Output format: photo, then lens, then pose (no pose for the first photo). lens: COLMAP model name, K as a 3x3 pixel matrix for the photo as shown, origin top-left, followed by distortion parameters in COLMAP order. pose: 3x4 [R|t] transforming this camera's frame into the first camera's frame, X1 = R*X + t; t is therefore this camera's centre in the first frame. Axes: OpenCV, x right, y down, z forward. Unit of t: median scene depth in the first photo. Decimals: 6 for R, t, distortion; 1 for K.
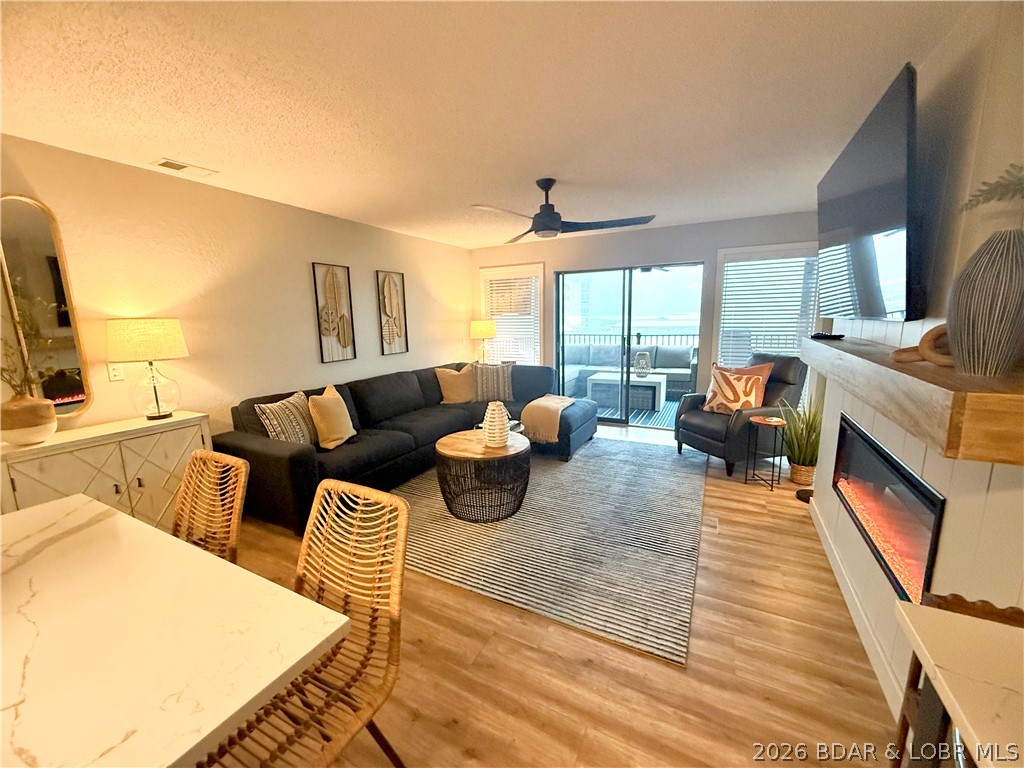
lens RADIAL K [[406.0, 0, 510.0], [0, 406.0, 384.7], [0, 0, 1]] dist [-0.001000, 0.000230]
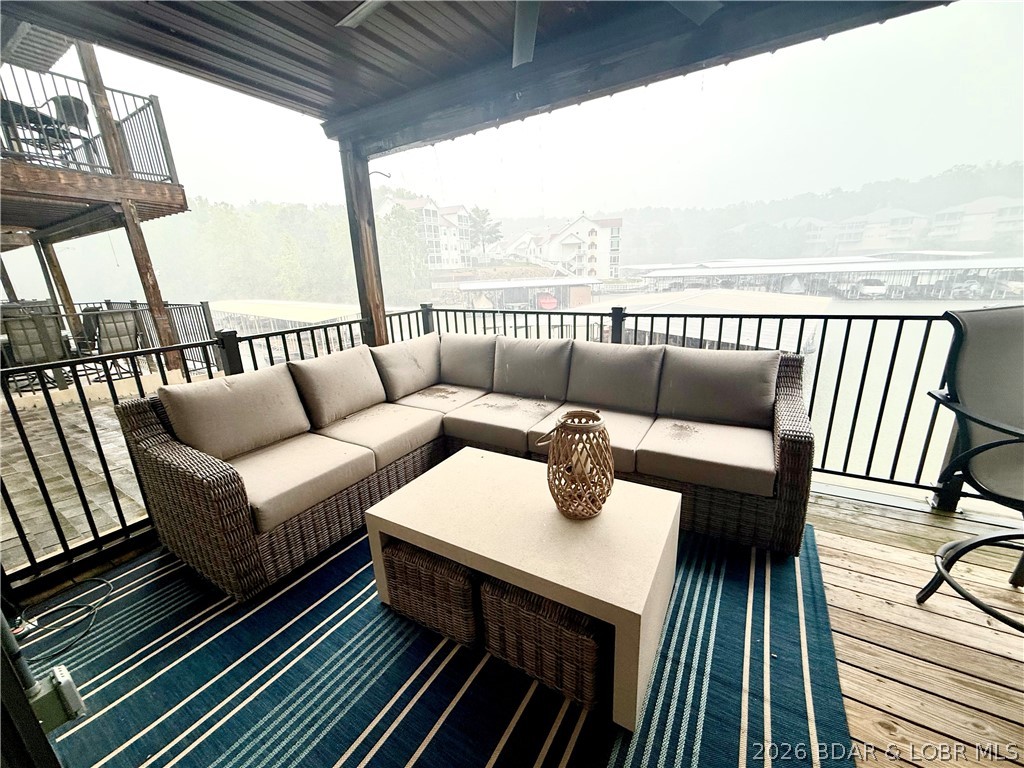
lens RADIAL K [[406.0, 0, 510.0], [0, 406.0, 384.7], [0, 0, 1]] dist [-0.001000, 0.000230]
pose [[0.997305, -0.001653, -0.073347, 0.584804], [0.009910, 0.993619, 0.112355, -0.241080], [0.072693, -0.112779, 0.990957, 1.479298]]
